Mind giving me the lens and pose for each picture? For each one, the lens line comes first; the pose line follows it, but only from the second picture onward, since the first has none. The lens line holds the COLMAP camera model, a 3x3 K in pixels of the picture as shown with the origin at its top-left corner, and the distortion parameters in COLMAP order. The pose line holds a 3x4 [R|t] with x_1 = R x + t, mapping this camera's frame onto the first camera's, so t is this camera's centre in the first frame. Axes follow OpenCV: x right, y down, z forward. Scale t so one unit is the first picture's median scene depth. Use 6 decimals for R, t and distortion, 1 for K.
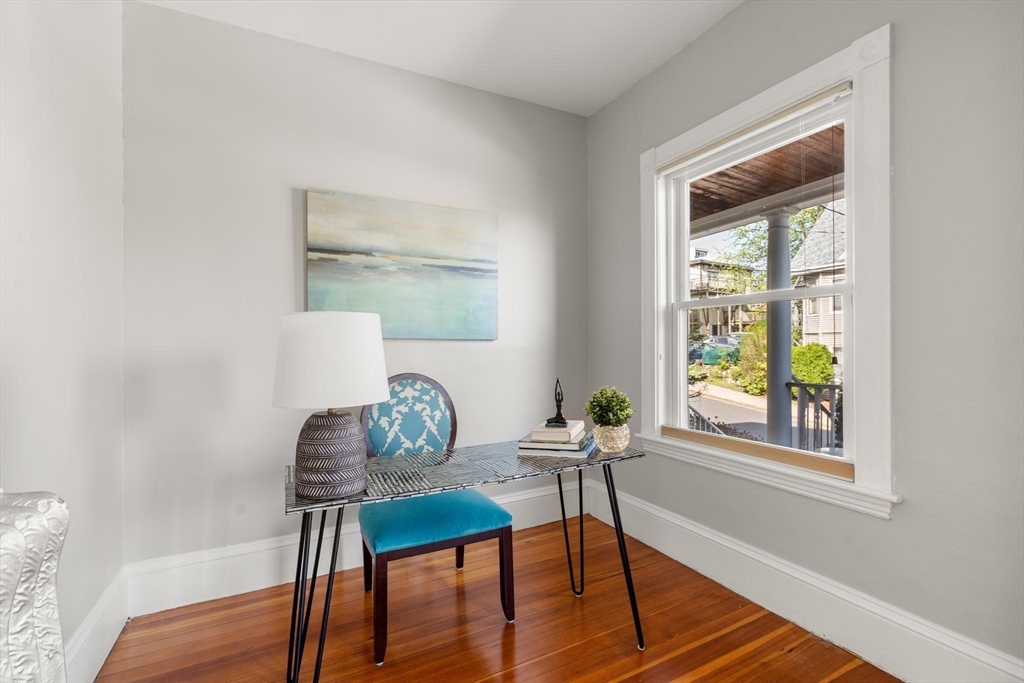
lens RADIAL K [[464.6, 0, 518.7], [0, 464.6, 344.2], [0, 0, 1]] dist [-0.003197, 0.001456]
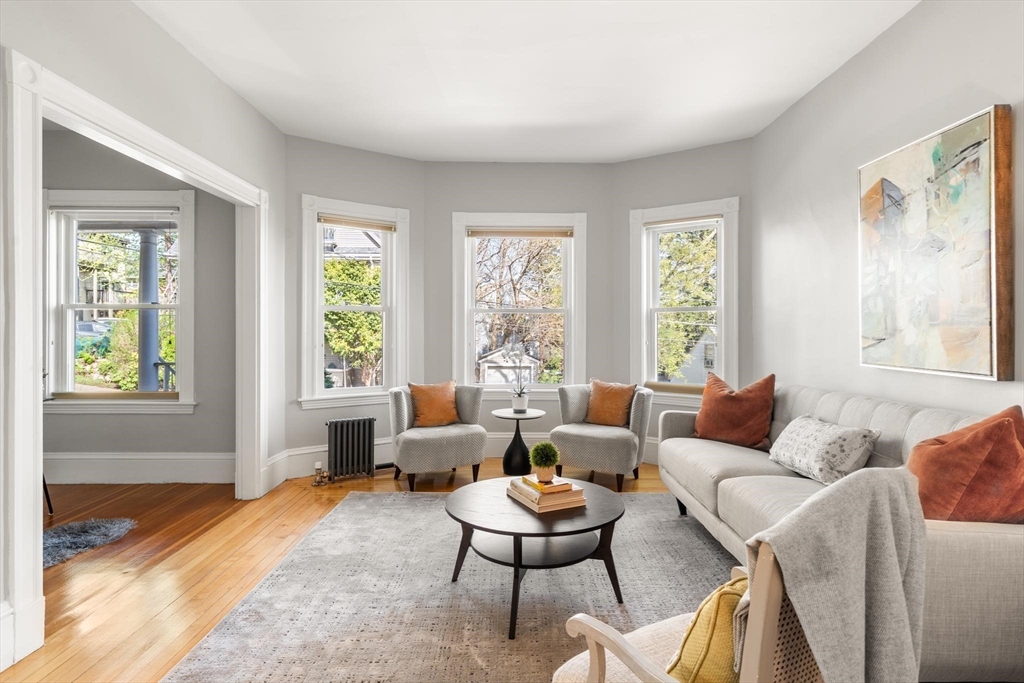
lens RADIAL K [[530.2, 0, 510.2], [0, 530.2, 333.7], [0, 0, 1]] dist [0.000378, -0.000562]
pose [[0.460119, 0.004388, 0.887847, -0.046254], [-0.006216, 0.999979, -0.001721, -0.000538], [-0.887836, -0.004727, 0.460136, -0.092655]]
